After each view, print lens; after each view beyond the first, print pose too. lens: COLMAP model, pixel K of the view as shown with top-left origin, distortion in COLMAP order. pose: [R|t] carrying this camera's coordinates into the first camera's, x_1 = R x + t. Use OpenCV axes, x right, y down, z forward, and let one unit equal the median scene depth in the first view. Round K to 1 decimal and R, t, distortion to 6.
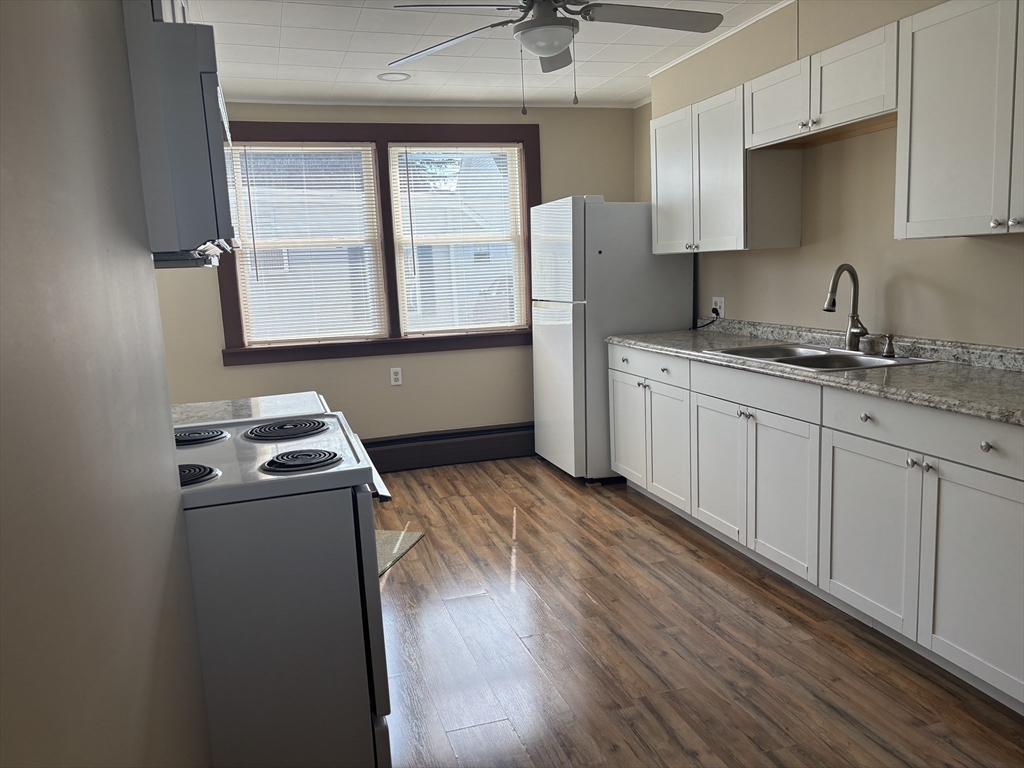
lens RADIAL K [[778.8, 0, 515.8], [0, 778.8, 383.2], [0, 0, 1]] dist [0.010608, 0.003932]
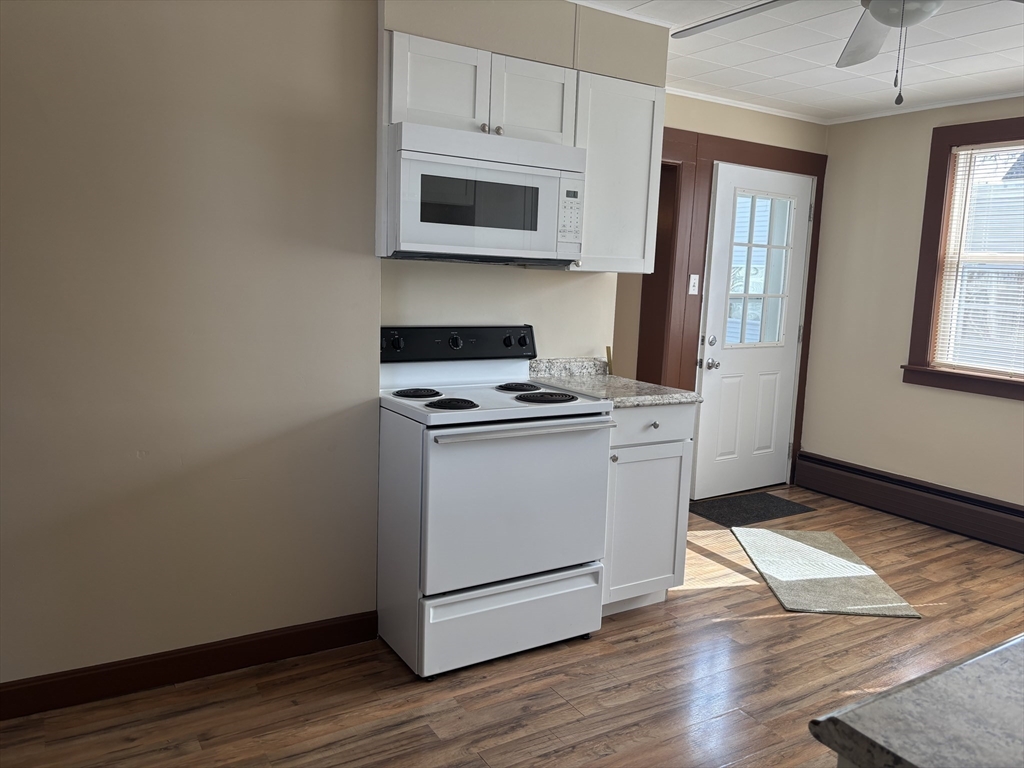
lens RADIAL K [[778.8, 0, 516.7], [0, 778.8, 384.4], [0, 0, 1]] dist [0.010608, 0.003932]
pose [[0.215220, 0.190953, -0.957715, 0.490055], [-0.195469, 0.969274, 0.149331, -0.075953], [0.956803, 0.155065, 0.245933, 0.329792]]
